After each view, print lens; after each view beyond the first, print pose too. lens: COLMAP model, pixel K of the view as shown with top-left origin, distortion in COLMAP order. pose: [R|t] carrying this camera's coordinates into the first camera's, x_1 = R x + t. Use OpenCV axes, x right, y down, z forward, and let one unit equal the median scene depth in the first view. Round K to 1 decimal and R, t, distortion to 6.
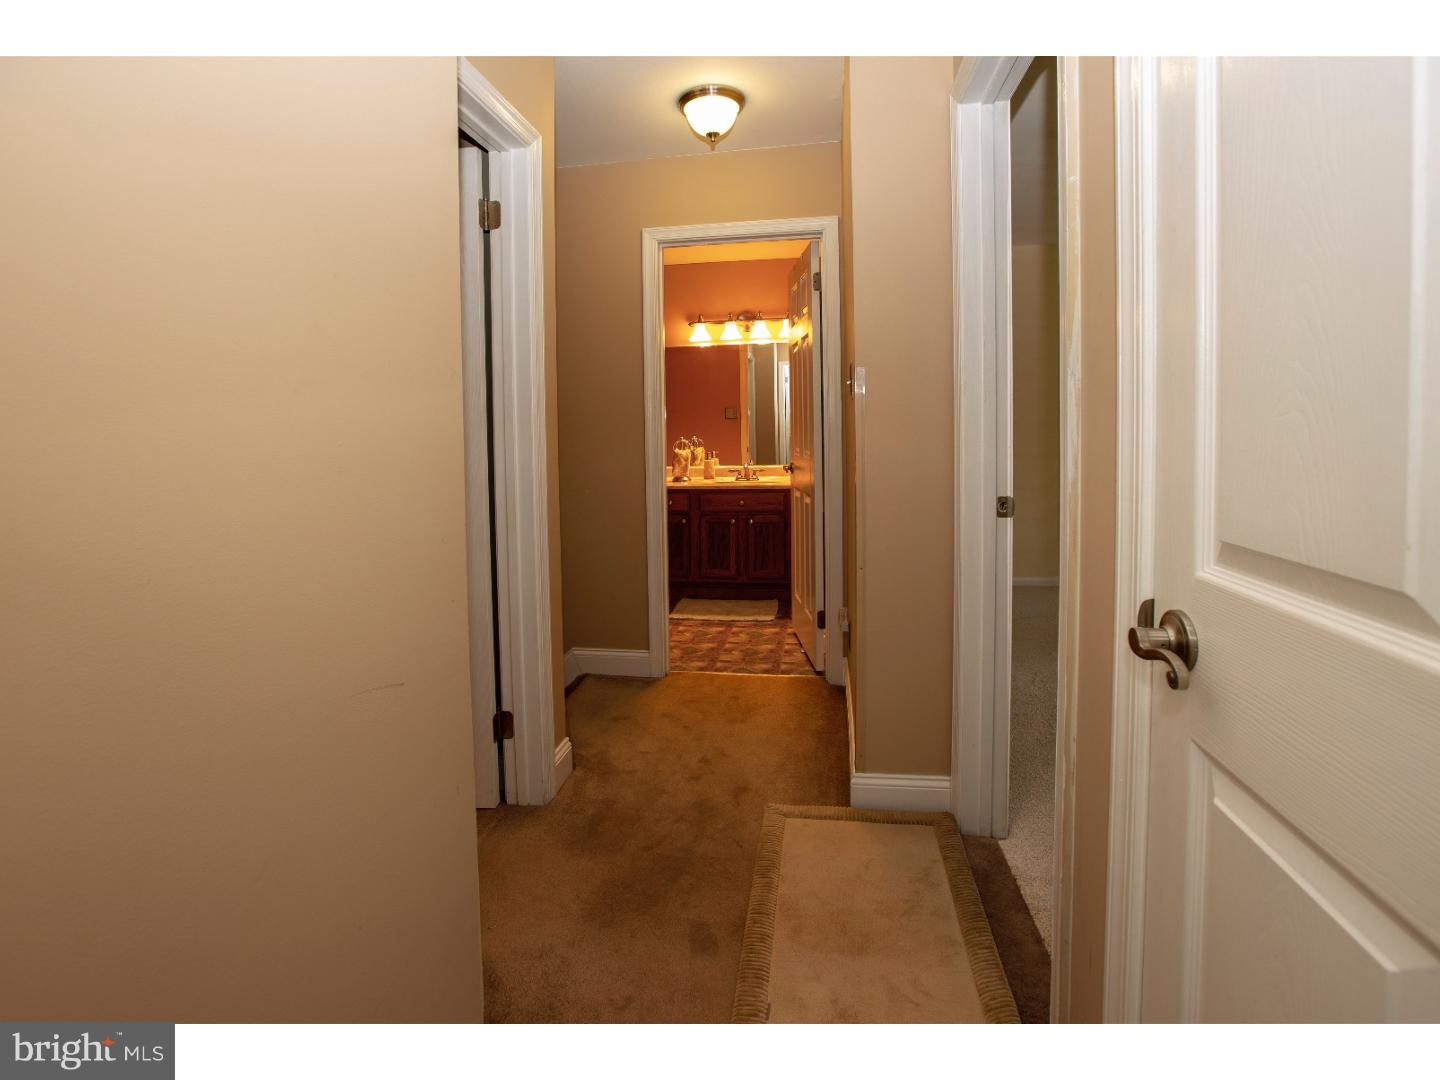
lens RADIAL K [[683.5, 0, 720.0], [0, 683.5, 540.0], [0, 0, 1]] dist [-0.049829, 0.000250]
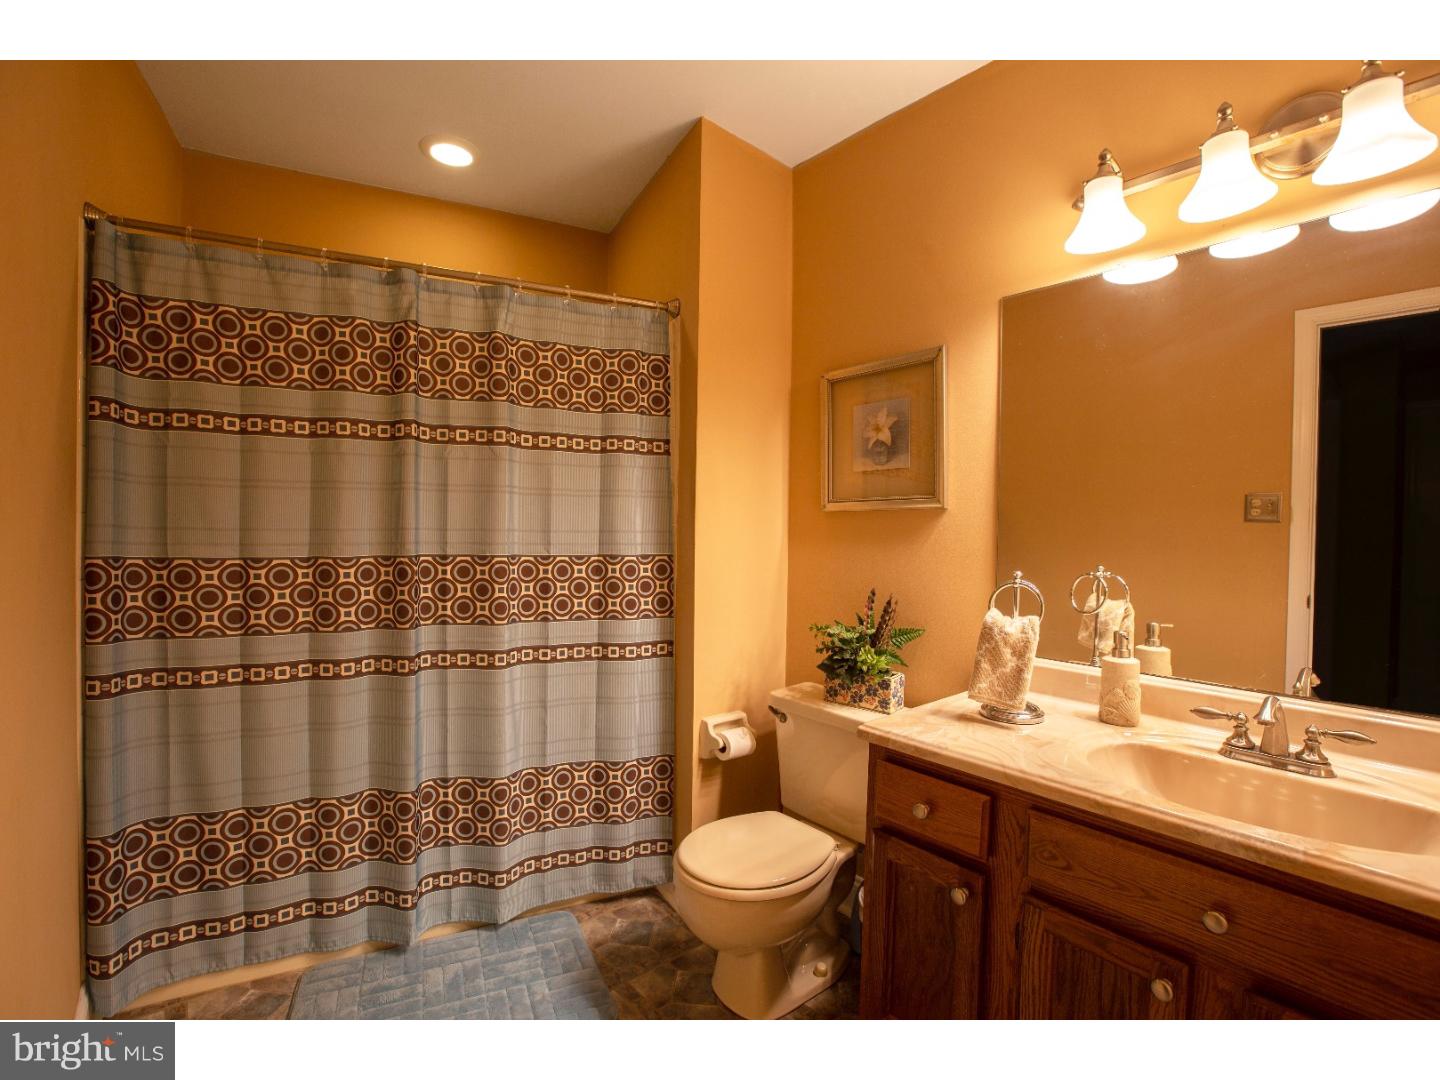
lens RADIAL K [[683.5, 0, 720.0], [0, 683.5, 540.0], [0, 0, 1]] dist [-0.049829, 0.000250]
pose [[0.779798, 0.059255, -0.623220, 0.026905], [-0.145008, 0.985533, -0.087736, -0.121368], [0.609005, 0.158788, 0.777109, 0.688184]]
